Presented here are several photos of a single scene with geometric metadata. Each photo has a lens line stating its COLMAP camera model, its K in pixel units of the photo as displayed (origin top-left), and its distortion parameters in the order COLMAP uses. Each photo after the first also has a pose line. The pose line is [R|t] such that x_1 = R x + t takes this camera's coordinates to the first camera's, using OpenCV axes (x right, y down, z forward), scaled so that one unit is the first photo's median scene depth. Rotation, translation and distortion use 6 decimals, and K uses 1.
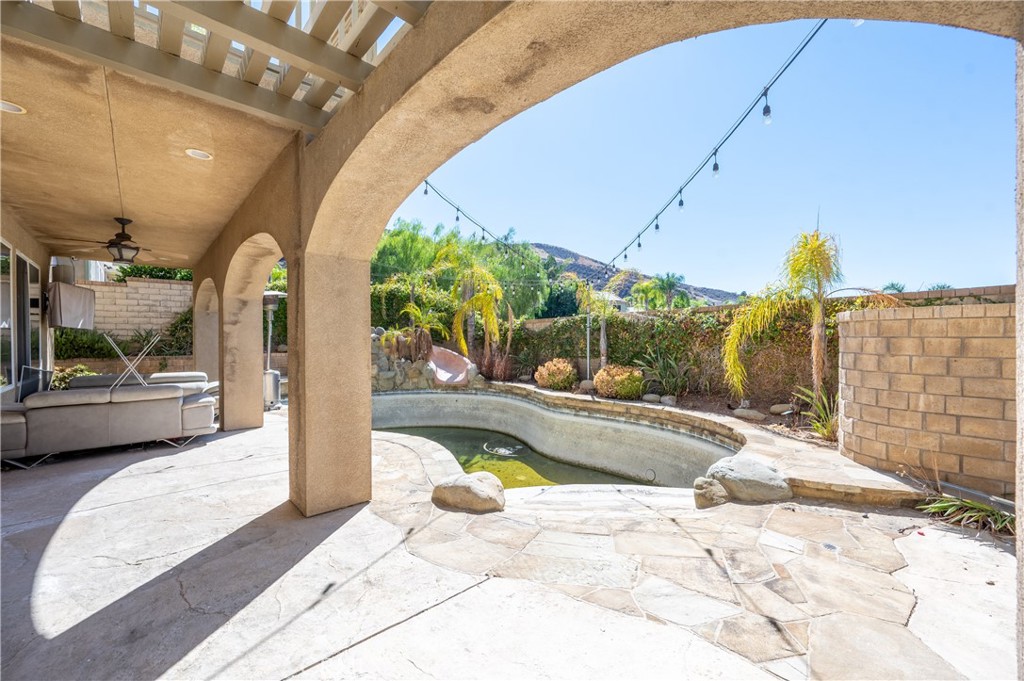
lens RADIAL K [[411.3, 0, 509.9], [0, 411.3, 341.8], [0, 0, 1]] dist [-0.000575, -0.000246]
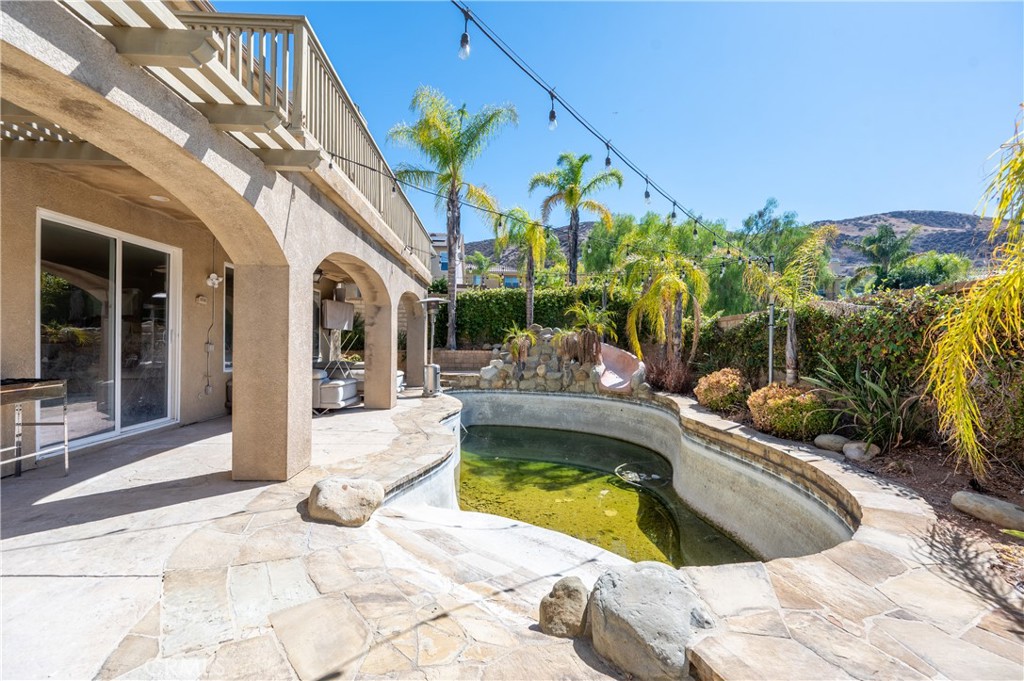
lens RADIAL K [[411.3, 0, 509.9], [0, 411.3, 341.8], [0, 0, 1]] dist [-0.000575, -0.000246]
pose [[0.759486, 0.013603, -0.650381, 0.338507], [-0.017065, 0.999854, 0.000985, -0.000598], [0.650300, 0.010351, 0.759607, 0.219450]]
